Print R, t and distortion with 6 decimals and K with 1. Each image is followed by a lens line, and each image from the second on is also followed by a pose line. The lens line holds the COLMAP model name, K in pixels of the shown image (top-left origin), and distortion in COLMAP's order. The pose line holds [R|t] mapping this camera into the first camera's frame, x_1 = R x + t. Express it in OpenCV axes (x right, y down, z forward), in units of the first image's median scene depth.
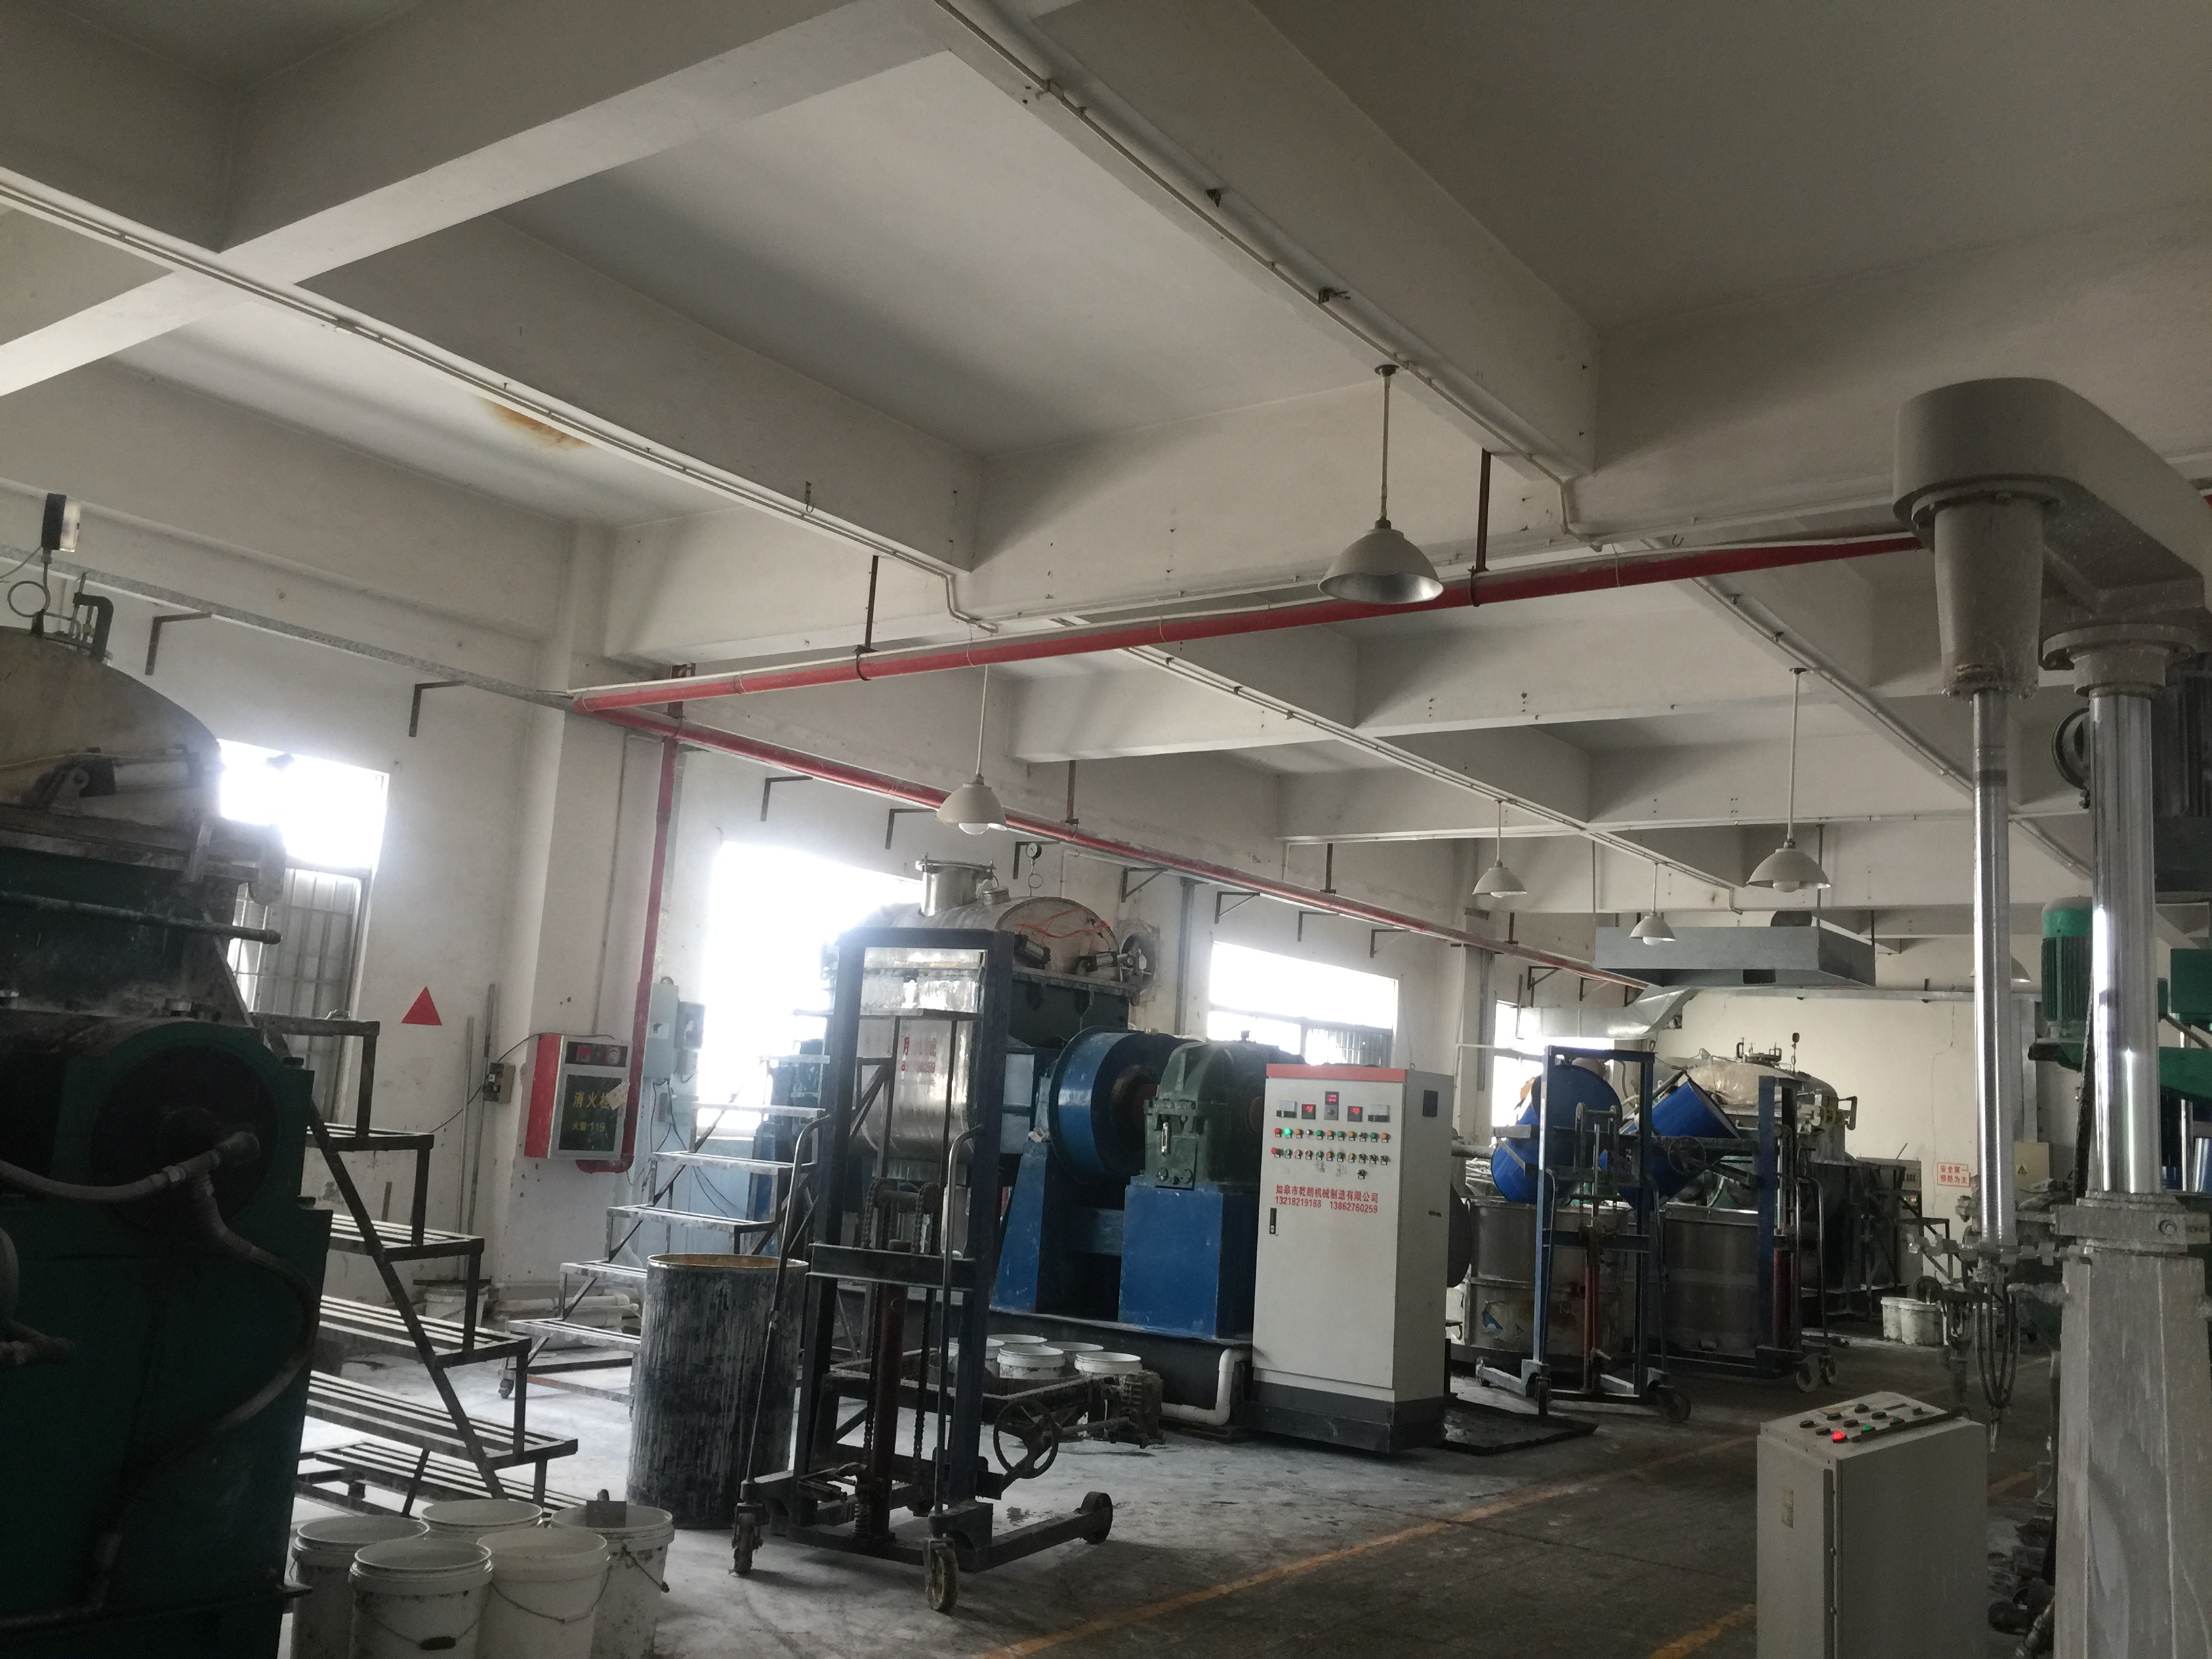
lens RADIAL K [[1884.3, 0, 1106.0], [0, 1884.3, 829.5], [0, 0, 1]] dist [0.084440, -0.123152]
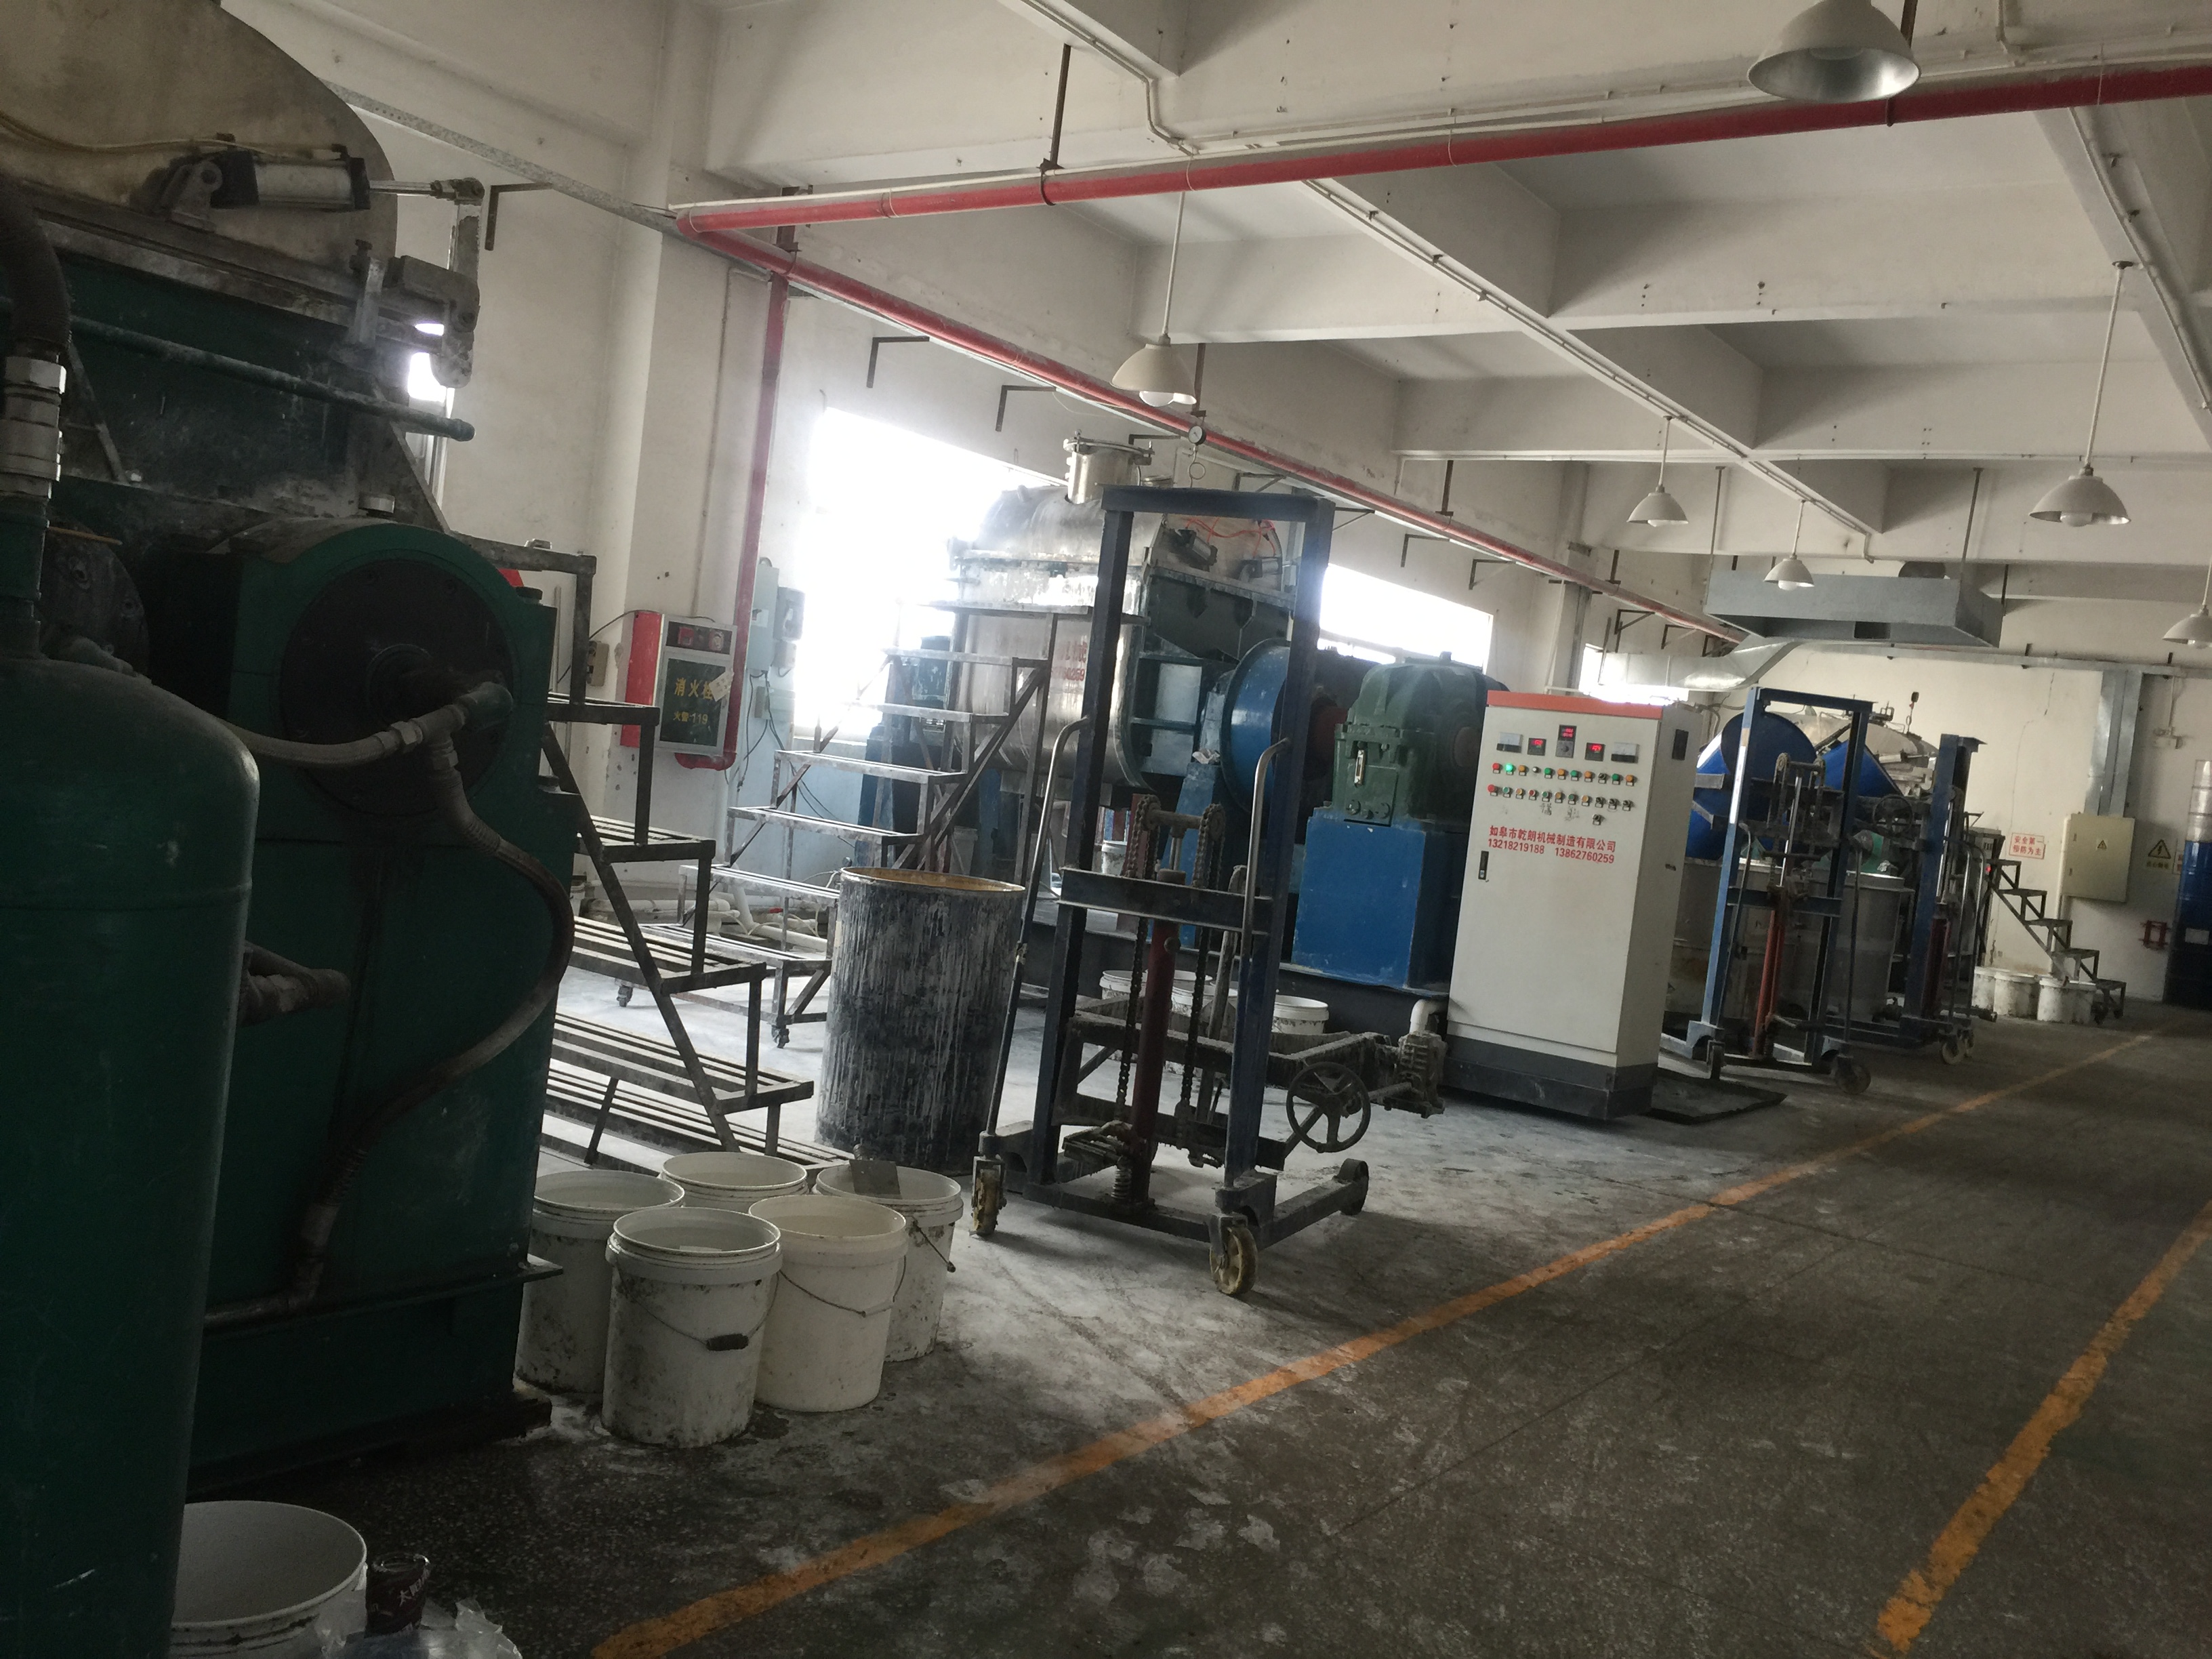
lens RADIAL K [[1892.5, 0, 1118.6], [0, 1892.5, 836.2], [0, 0, 1]] dist [0.076079, -0.102300]
pose [[0.998316, 0.054907, 0.018697, -0.098152], [-0.057522, 0.978630, 0.197420, 0.025996], [-0.007458, -0.198163, 0.980141, 0.123135]]
